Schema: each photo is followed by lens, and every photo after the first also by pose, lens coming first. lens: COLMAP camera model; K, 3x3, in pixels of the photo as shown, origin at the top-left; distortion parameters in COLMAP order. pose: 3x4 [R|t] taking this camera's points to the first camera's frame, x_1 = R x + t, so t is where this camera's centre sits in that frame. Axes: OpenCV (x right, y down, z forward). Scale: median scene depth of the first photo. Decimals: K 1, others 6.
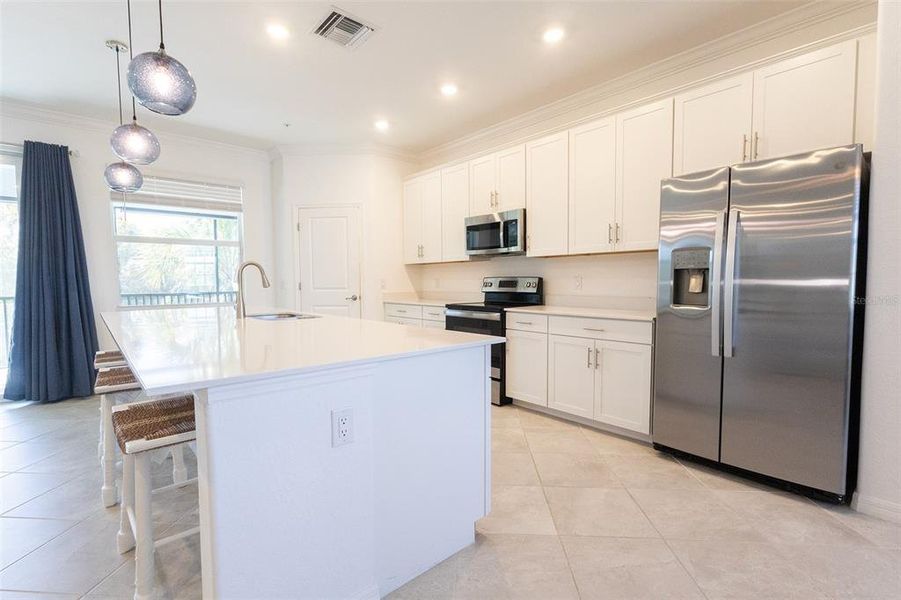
lens RADIAL K [[410.7, 0, 452.1], [0, 410.7, 300.3], [0, 0, 1]] dist [0.000645, 0.000495]
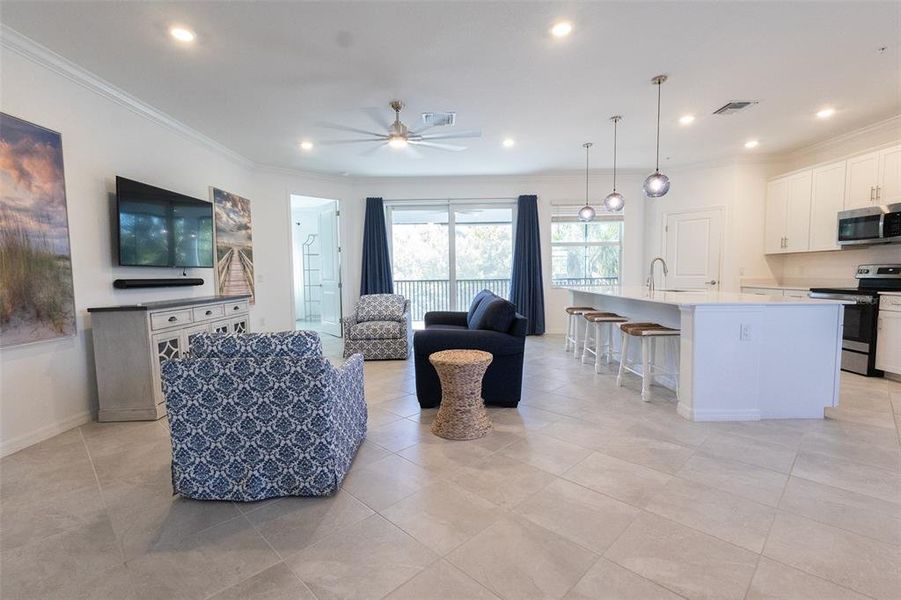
lens RADIAL K [[410.7, 0, 449.0], [0, 410.7, 301.4], [0, 0, 1]] dist [0.000645, 0.000495]
pose [[0.739600, 0.047426, -0.671374, 0.011212], [-0.028785, 0.998830, 0.038848, 0.030998], [0.672431, -0.009406, 0.740100, -0.561545]]
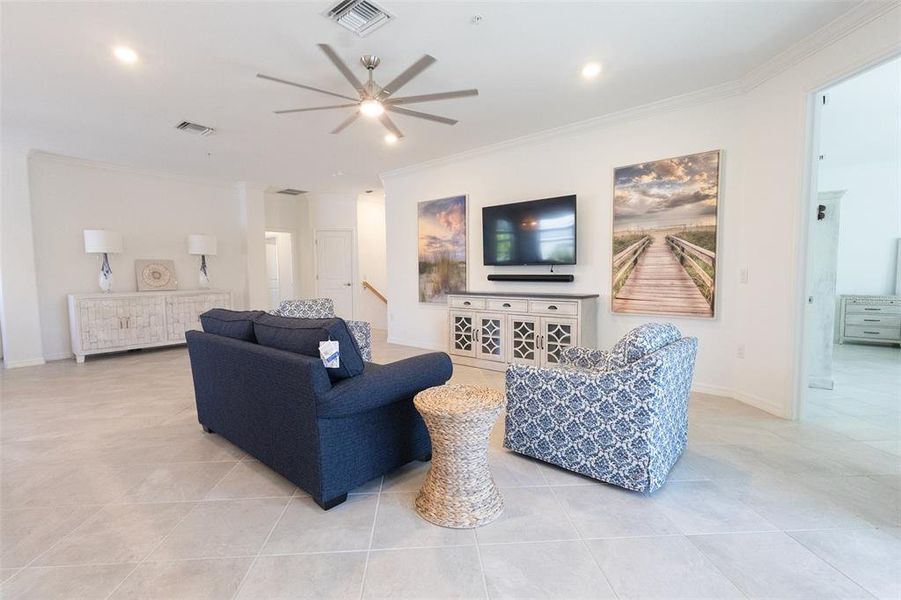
lens RADIAL K [[410.7, 0, 444.2], [0, 410.7, 299.5], [0, 0, 1]] dist [0.000645, 0.000495]
pose [[-0.994612, 0.025765, -0.100417, -0.759161], [0.013853, 0.992969, 0.117560, -0.034928], [0.102739, 0.115536, -0.987976, 0.817634]]
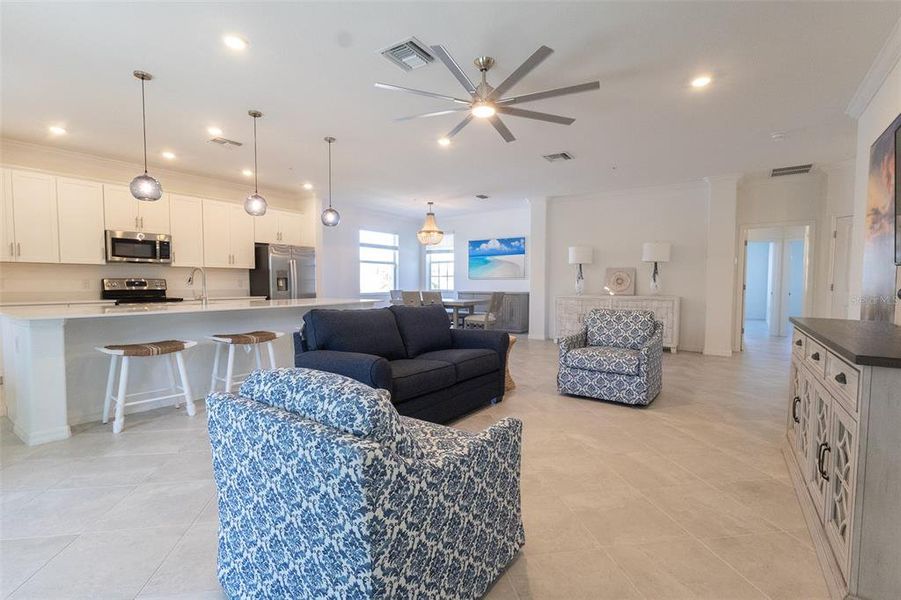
lens RADIAL K [[410.7, 0, 447.8], [0, 410.7, 301.2], [0, 0, 1]] dist [0.000645, 0.000495]
pose [[-0.203809, -0.037145, 0.978306, -1.403898], [0.050130, 0.997573, 0.048320, 0.004089], [-0.977726, 0.058891, -0.201452, 0.259517]]
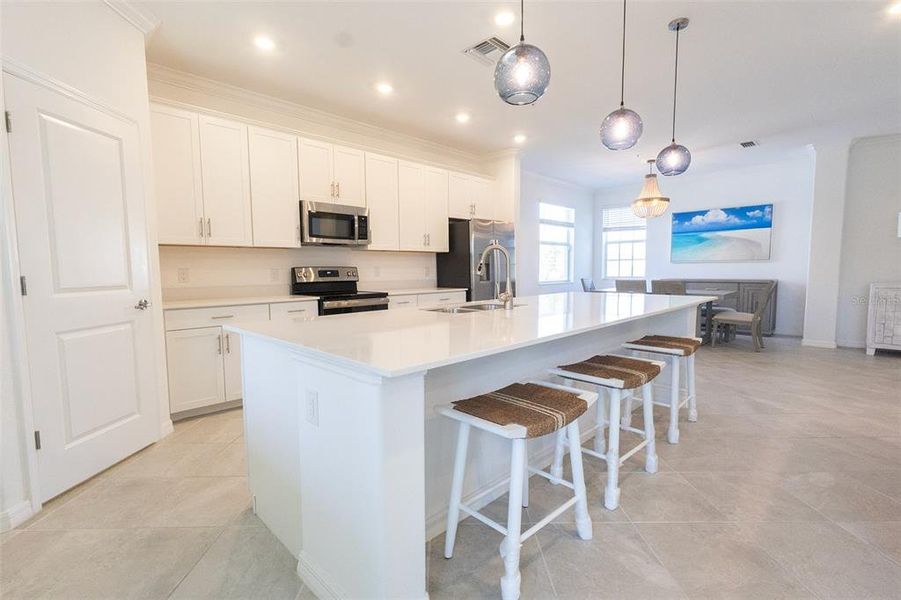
lens RADIAL K [[410.7, 0, 446.1], [0, 410.7, 300.8], [0, 0, 1]] dist [0.000645, 0.000495]
pose [[-0.043134, -0.069884, 0.996622, -0.900112], [0.061040, 0.995503, 0.072448, -0.028282], [-0.997203, 0.063959, -0.038674, 0.740028]]
